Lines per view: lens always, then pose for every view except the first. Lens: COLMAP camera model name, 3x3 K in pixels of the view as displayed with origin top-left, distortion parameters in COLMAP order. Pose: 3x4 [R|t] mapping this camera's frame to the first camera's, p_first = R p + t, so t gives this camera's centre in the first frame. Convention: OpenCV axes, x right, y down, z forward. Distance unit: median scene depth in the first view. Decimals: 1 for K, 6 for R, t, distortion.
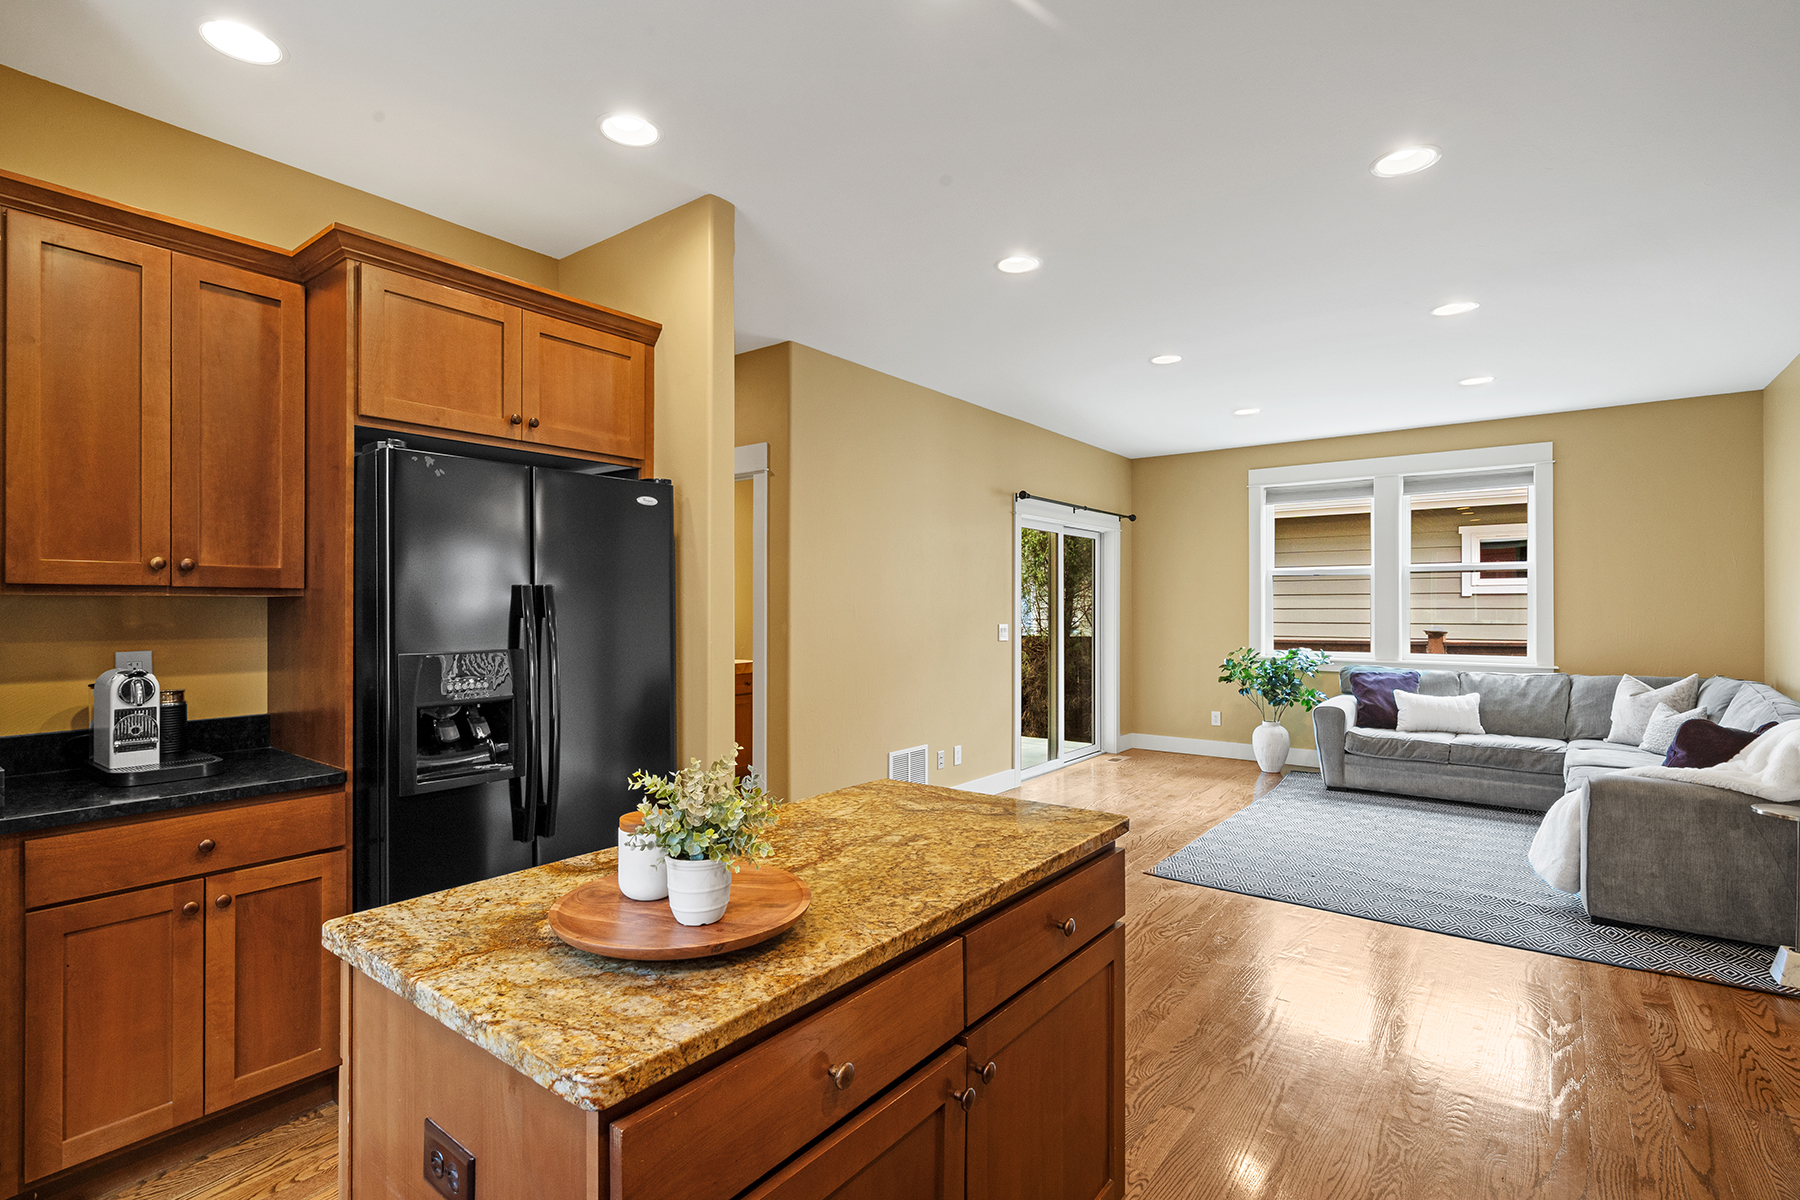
lens RADIAL K [[838.6, 0, 900.0], [0, 838.6, 600.0], [0, 0, 1]] dist [-0.000233, -0.000265]
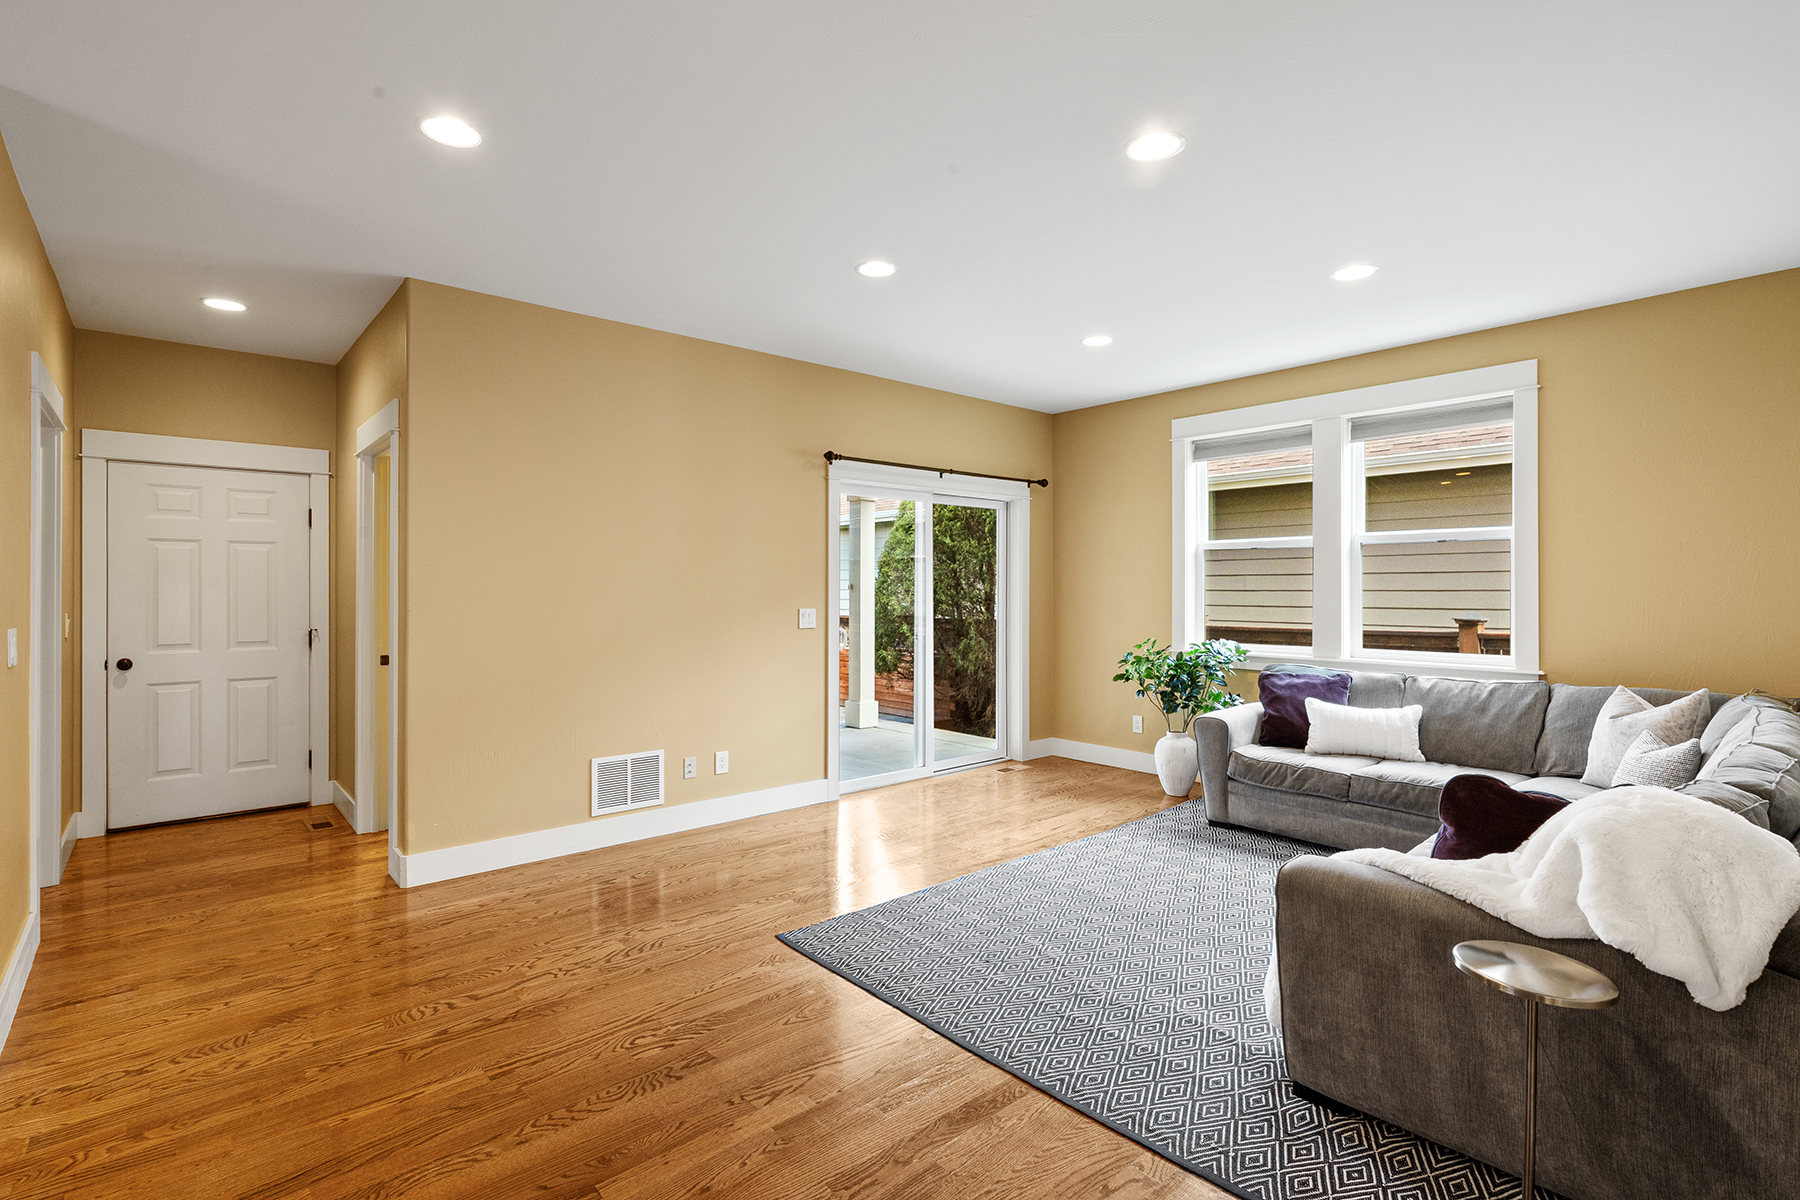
lens RADIAL K [[831.5, 0, 894.6], [0, 831.5, 584.1], [0, 0, 1]] dist [-0.002959, -0.000975]
pose [[0.980729, -0.001344, -0.195367, 0.374275], [0.001842, 0.999996, 0.002368, 0.001937], [0.195363, -0.002682, 0.980727, 0.191309]]
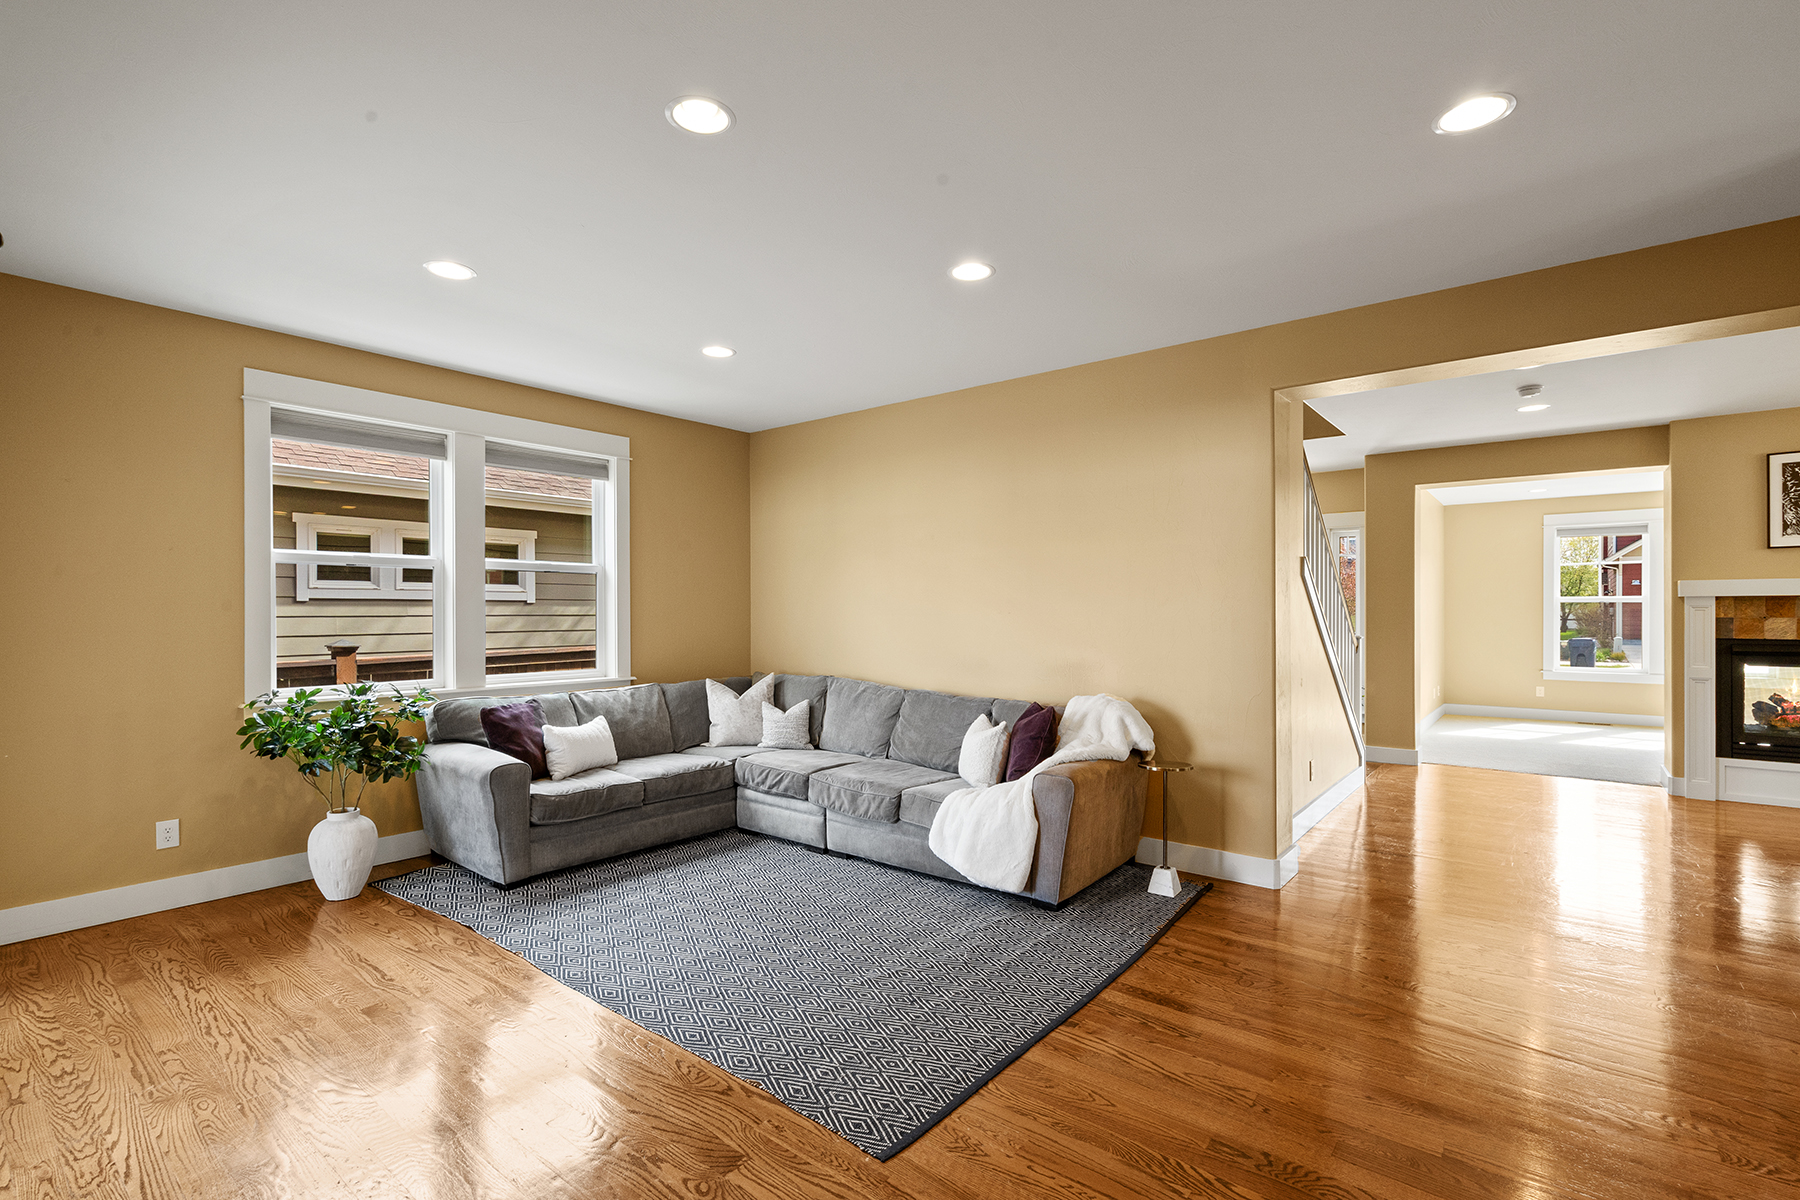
lens RADIAL K [[820.0, 0, 884.0], [0, 820.0, 611.2], [0, 0, 1]] dist [0.000185, -0.000020]
pose [[0.041000, 0.000724, 0.999159, -0.127978], [-0.005672, 0.999984, -0.000492, 0.003962], [-0.999143, -0.005647, 0.041003, 0.674452]]
